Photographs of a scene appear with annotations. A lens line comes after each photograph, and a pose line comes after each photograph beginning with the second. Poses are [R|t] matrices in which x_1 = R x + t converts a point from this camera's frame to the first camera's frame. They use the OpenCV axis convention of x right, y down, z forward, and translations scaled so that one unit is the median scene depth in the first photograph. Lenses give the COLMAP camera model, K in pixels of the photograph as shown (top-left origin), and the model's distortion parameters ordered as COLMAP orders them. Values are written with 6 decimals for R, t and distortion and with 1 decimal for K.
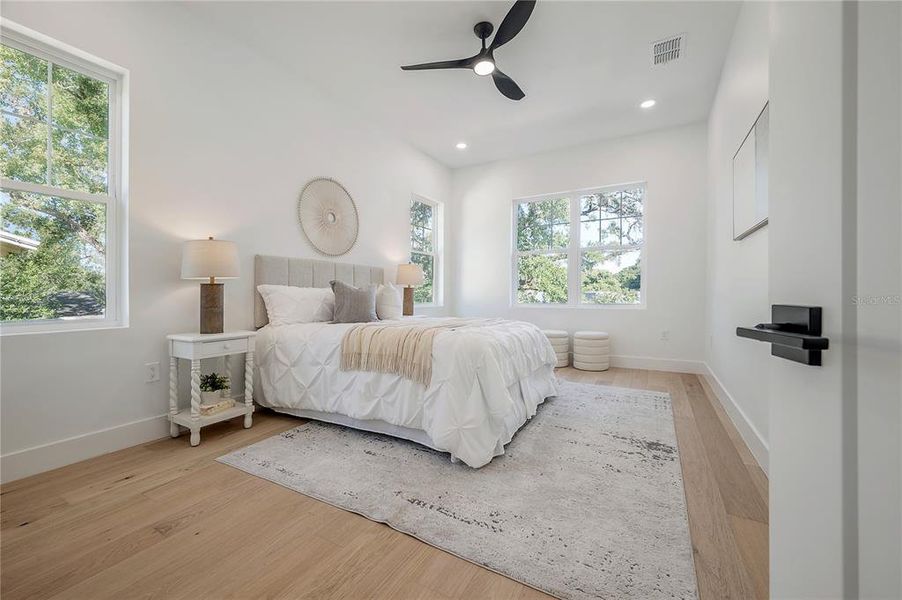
lens RADIAL K [[364.0, 0, 452.4], [0, 364.0, 290.0], [0, 0, 1]] dist [0.000874, 0.000026]
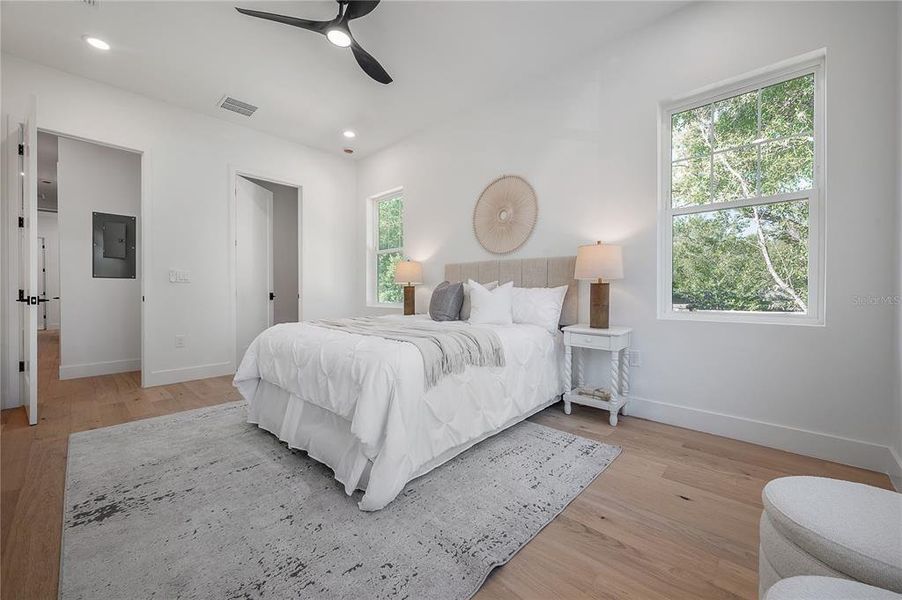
lens RADIAL K [[340.5, 0, 451.0], [0, 340.5, 300.0], [0, 0, 1]] dist [-0.011275, 0.000044]
pose [[-0.219843, 0.030942, -0.975045, 0.926123], [0.007305, 0.999521, 0.030072, 0.000540], [0.975508, -0.000512, -0.219963, 1.618952]]
